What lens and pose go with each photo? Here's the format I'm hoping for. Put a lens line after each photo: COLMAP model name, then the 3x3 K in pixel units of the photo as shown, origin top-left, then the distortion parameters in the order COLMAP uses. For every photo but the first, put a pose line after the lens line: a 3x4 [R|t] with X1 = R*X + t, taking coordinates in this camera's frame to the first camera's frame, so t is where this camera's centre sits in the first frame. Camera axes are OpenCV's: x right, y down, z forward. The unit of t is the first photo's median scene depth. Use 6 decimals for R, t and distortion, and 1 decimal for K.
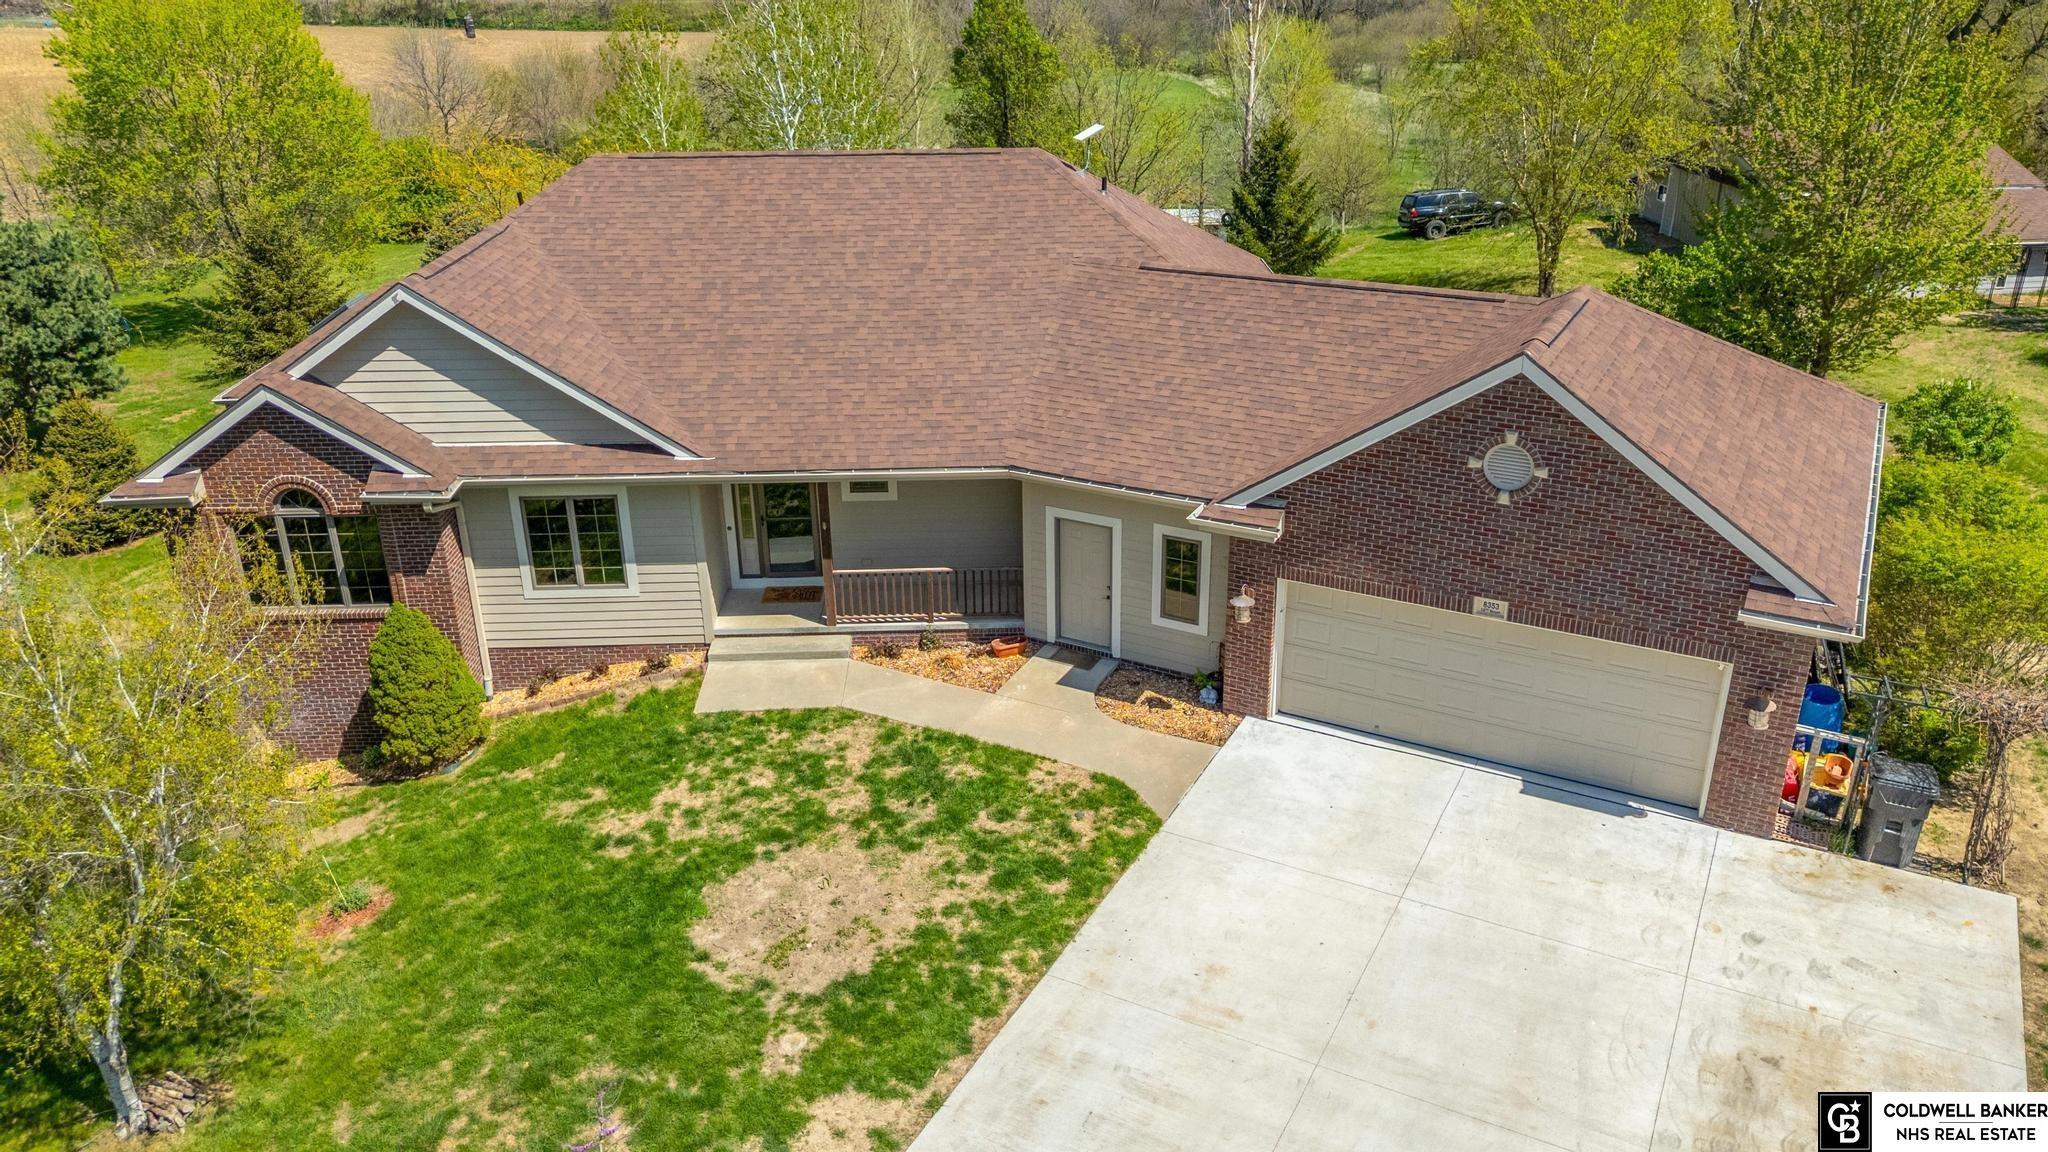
lens RADIAL K [[1508.7, 0, 1030.0], [0, 1508.7, 573.6], [0, 0, 1]] dist [0.078677, -0.079256]
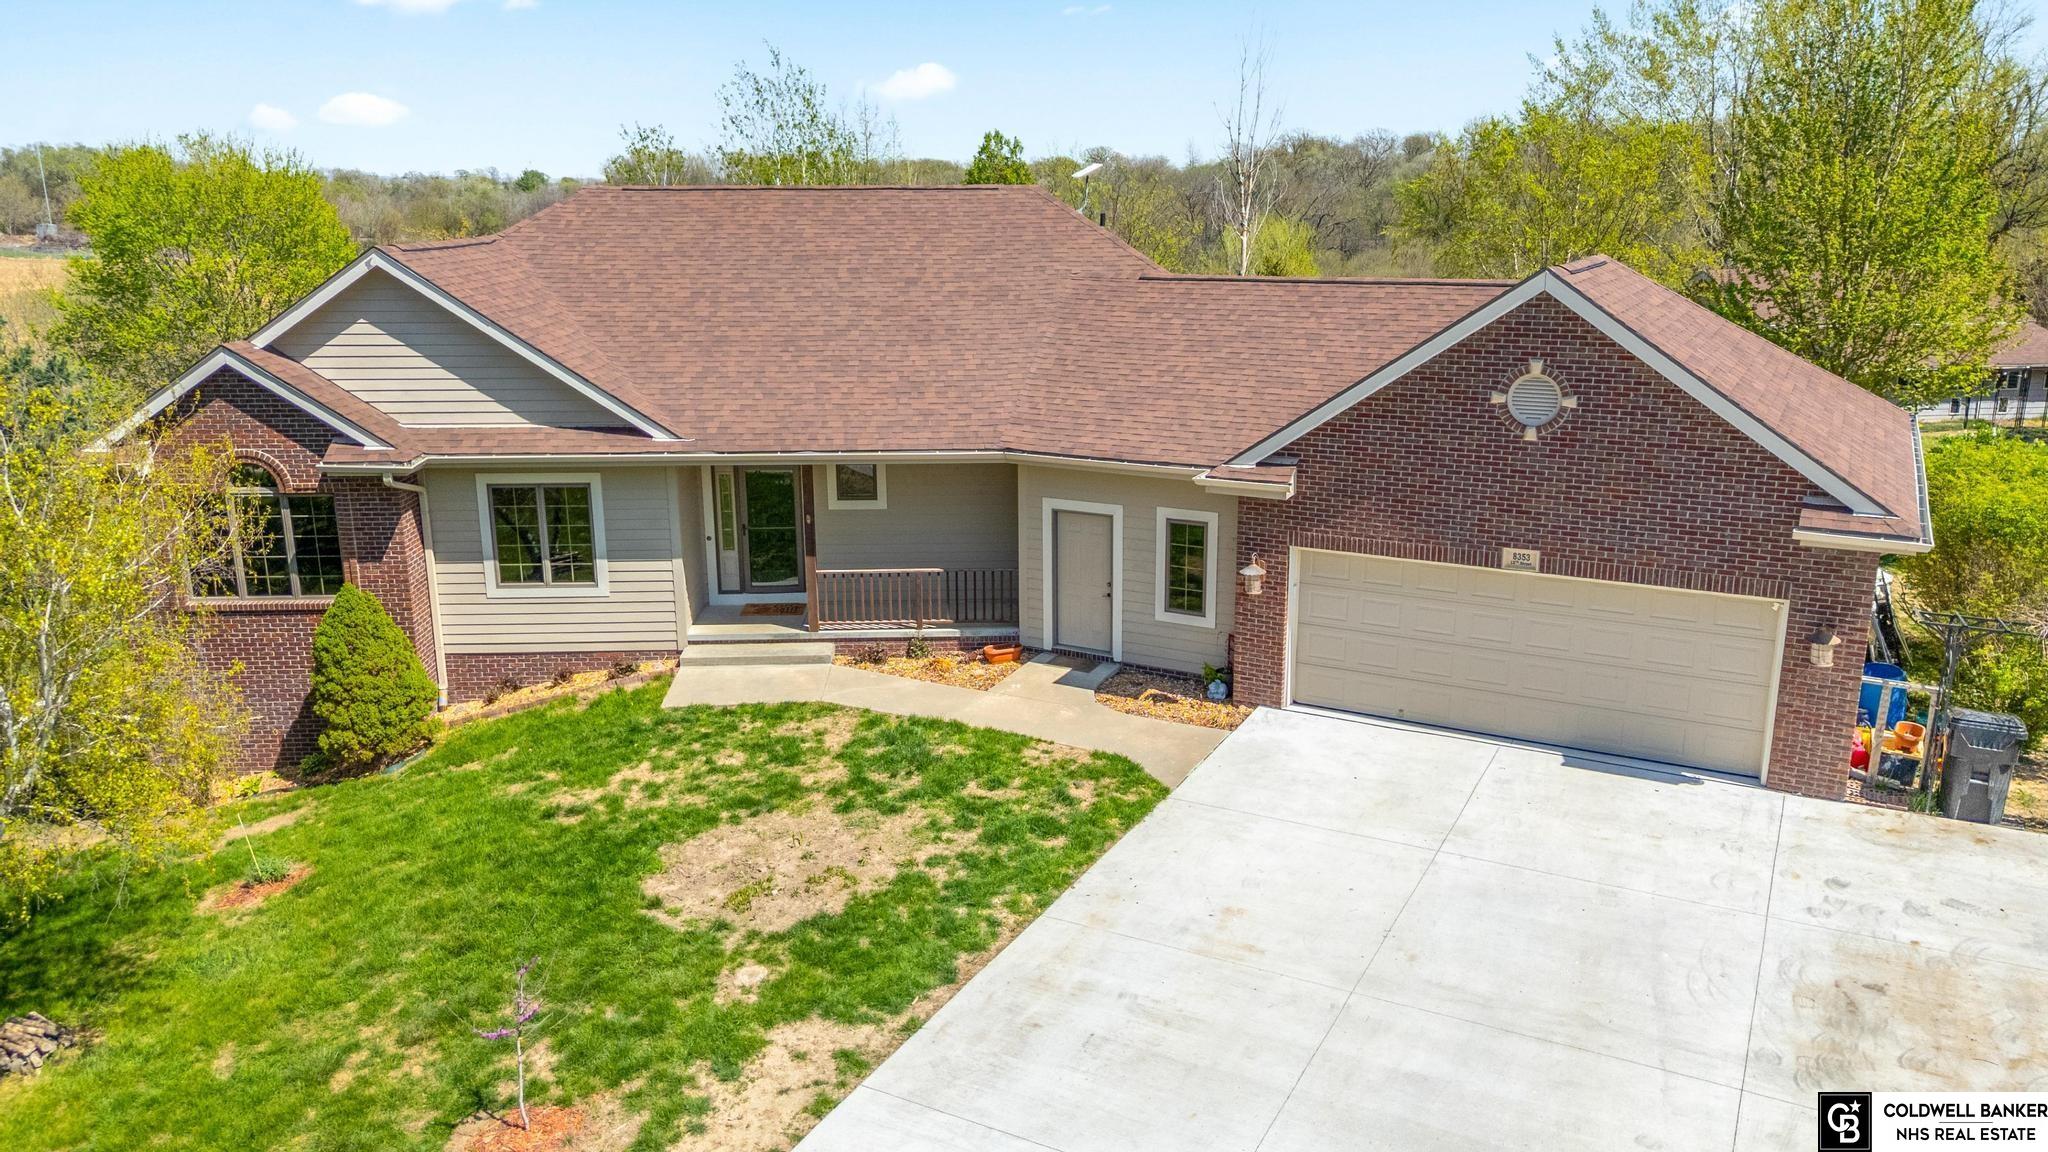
lens RADIAL K [[1508.7, 0, 1030.4], [0, 1508.7, 573.5], [0, 0, 1]] dist [0.078677, -0.079256]
pose [[0.999985, 0.005074, 0.001916, 0.001376], [-0.004713, 0.987693, -0.156331, 0.173227], [-0.002686, 0.156320, 0.987703, 0.081331]]
